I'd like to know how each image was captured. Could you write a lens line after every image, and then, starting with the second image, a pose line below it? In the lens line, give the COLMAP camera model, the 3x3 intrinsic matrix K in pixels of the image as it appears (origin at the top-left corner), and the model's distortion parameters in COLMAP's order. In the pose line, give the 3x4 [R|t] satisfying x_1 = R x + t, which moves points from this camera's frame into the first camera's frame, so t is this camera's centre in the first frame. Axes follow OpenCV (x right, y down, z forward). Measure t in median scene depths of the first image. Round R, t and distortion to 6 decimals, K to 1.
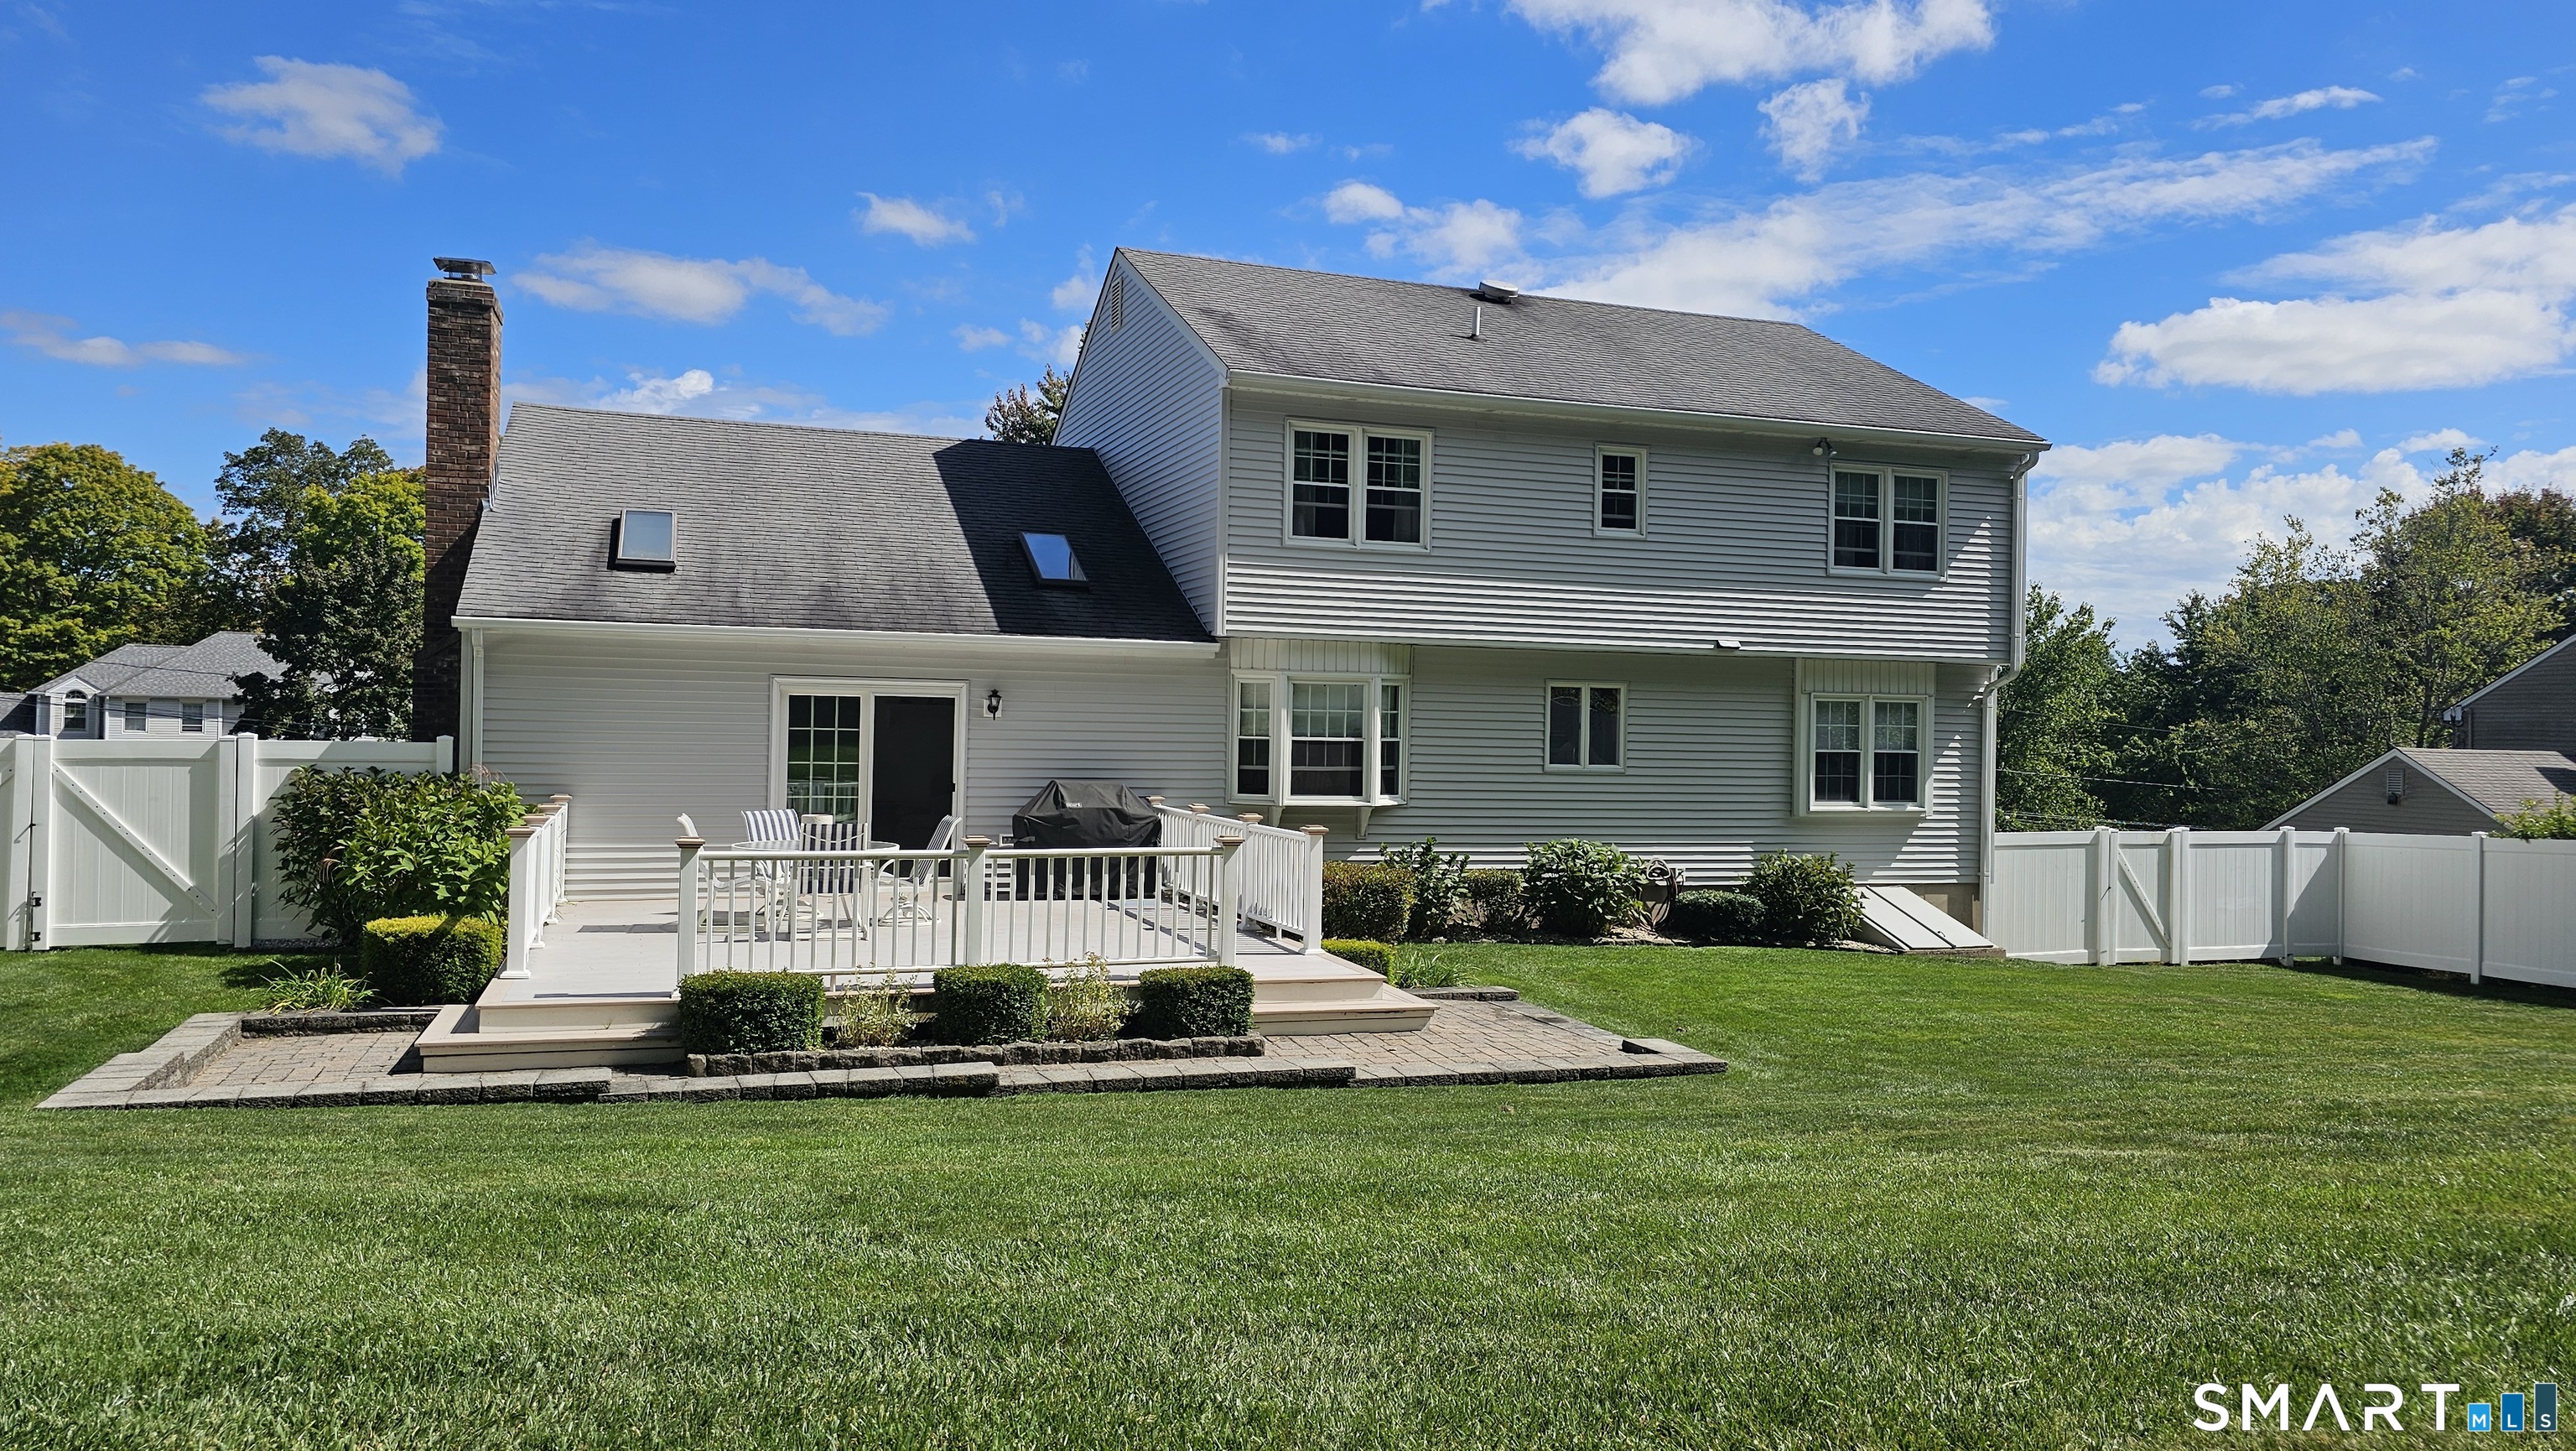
lens RADIAL K [[1706.9, 0, 1301.1], [0, 1706.9, 717.8], [0, 0, 1]] dist [0.091796, -0.093325]
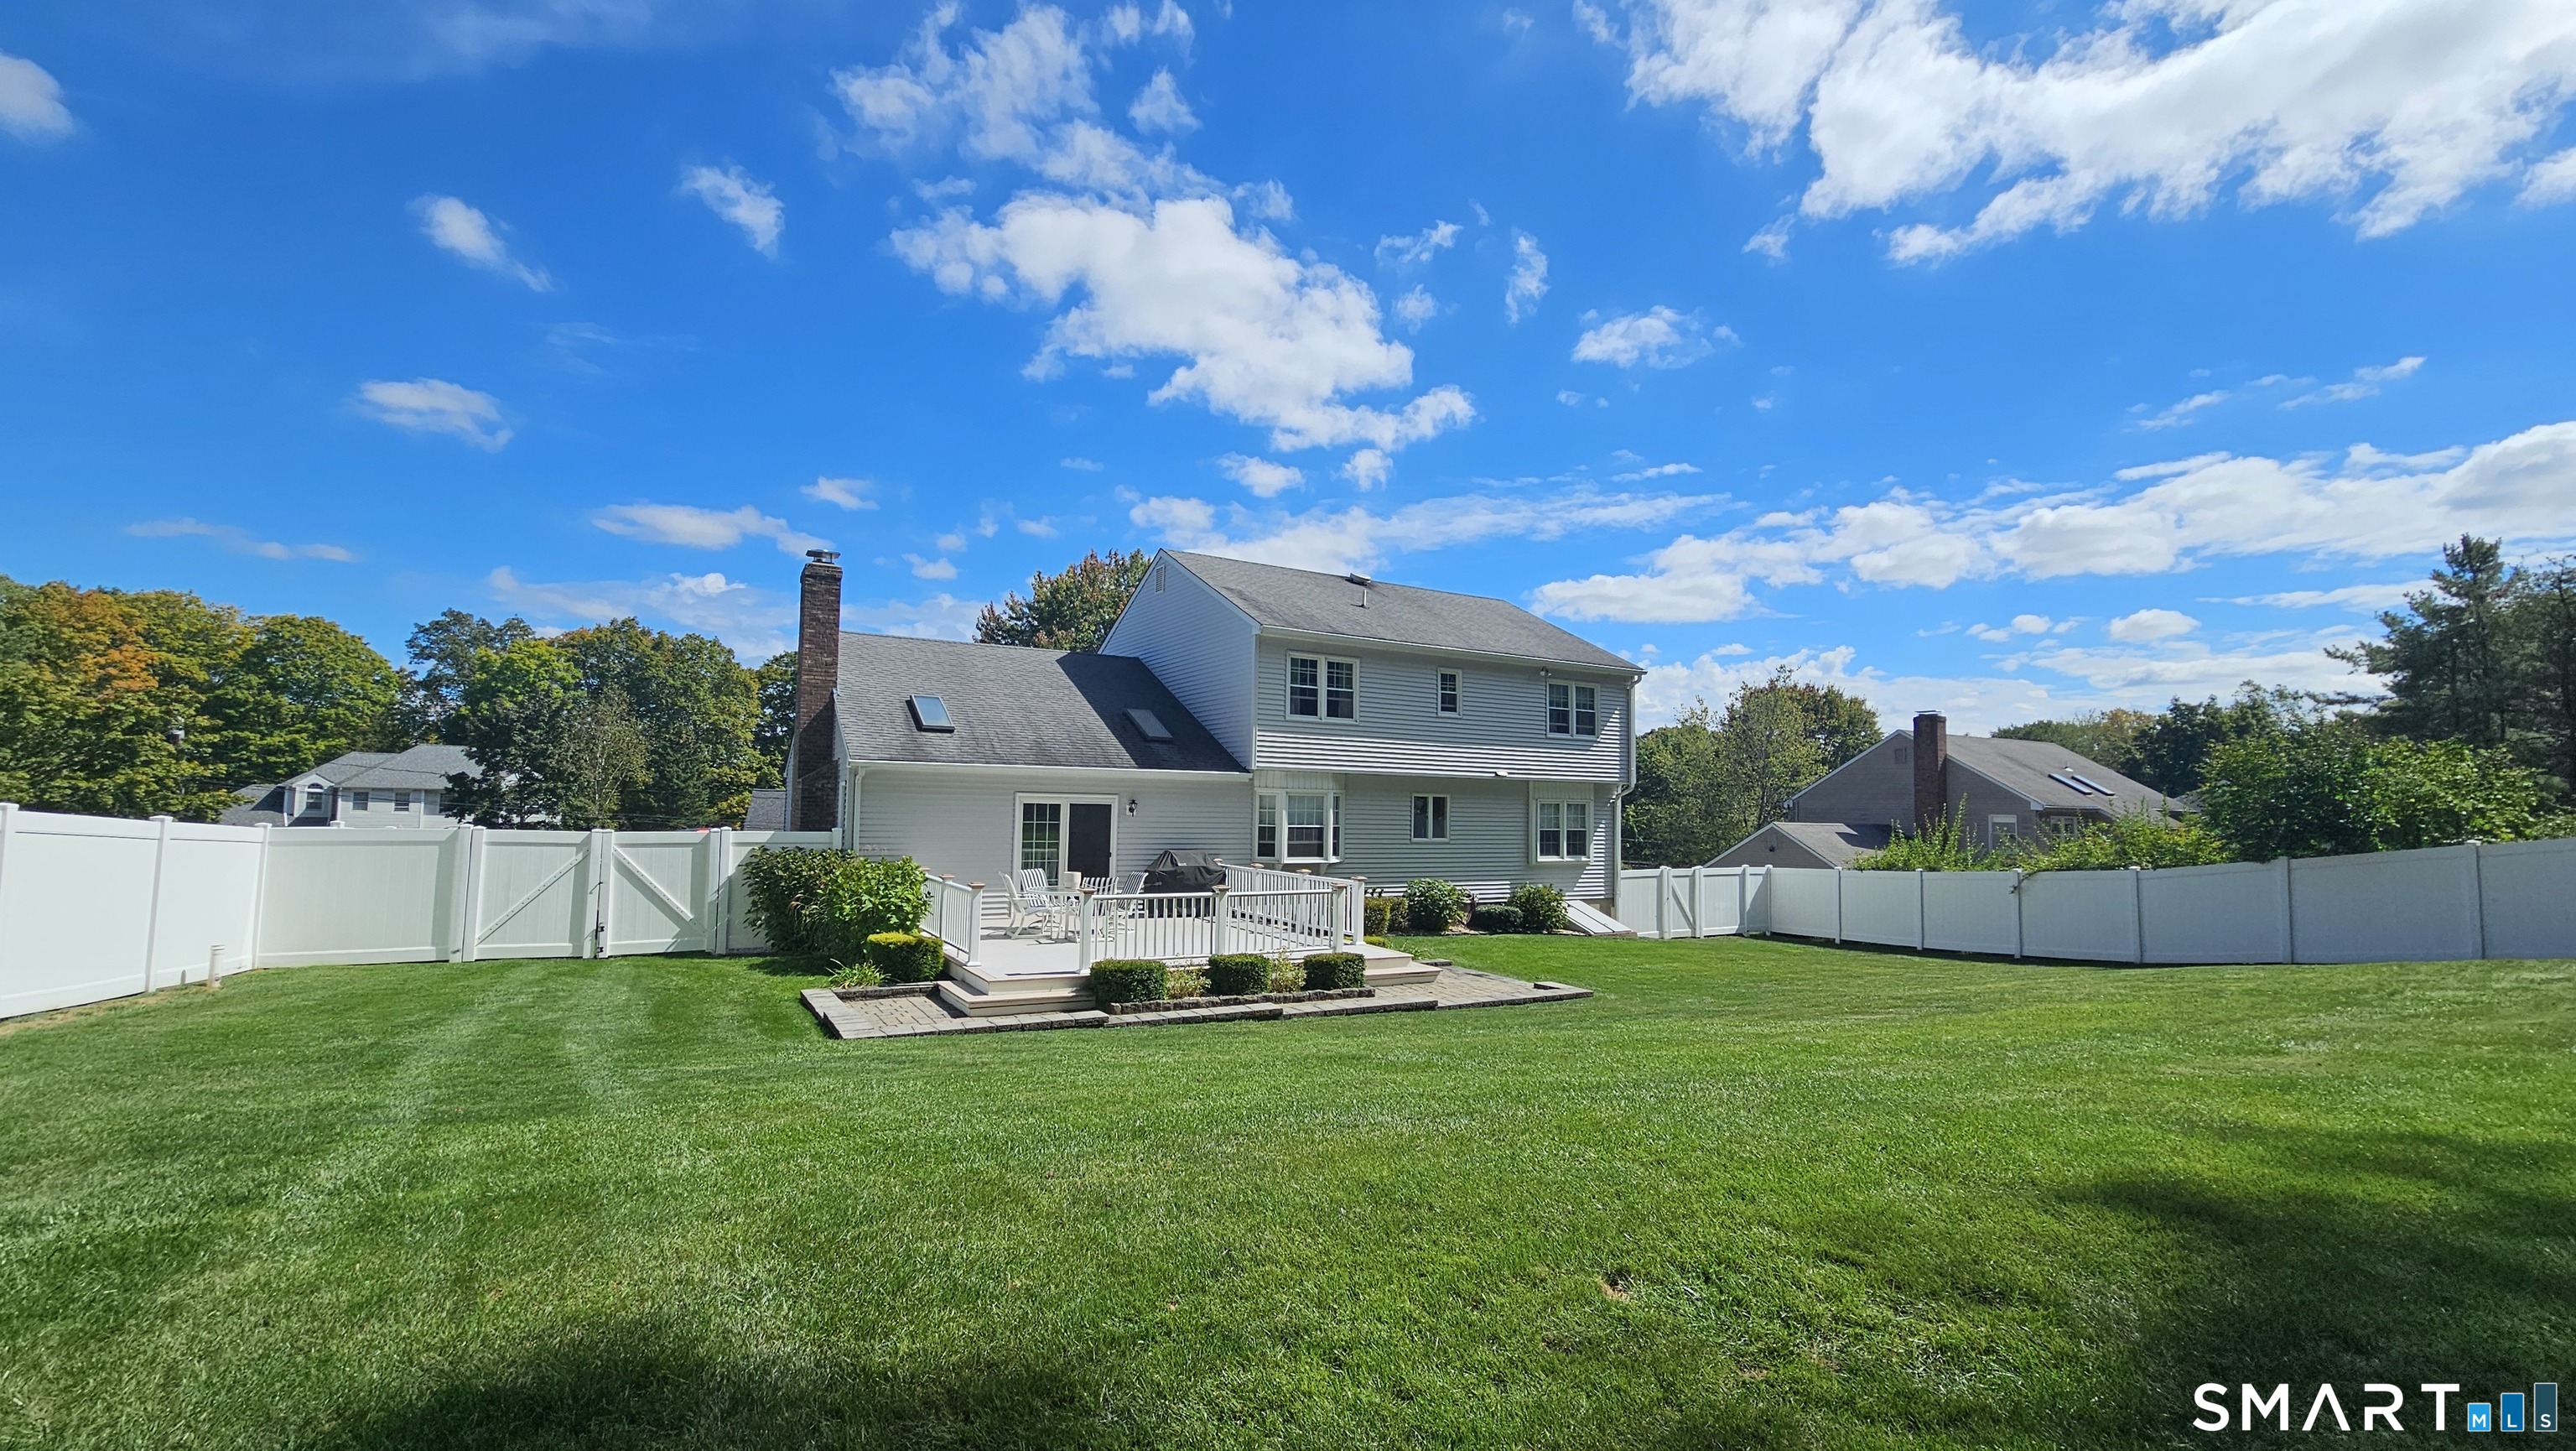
lens RADIAL K [[1059.5, 0, 1278.8], [0, 1059.5, 746.0], [0, 0, 1]] dist [-0.000331, -0.001195]
pose [[0.982529, 0.010054, 0.185838, -0.211830], [-0.001180, 0.998856, -0.047797, -0.017463], [-0.186106, 0.046743, 0.981417, -0.101780]]
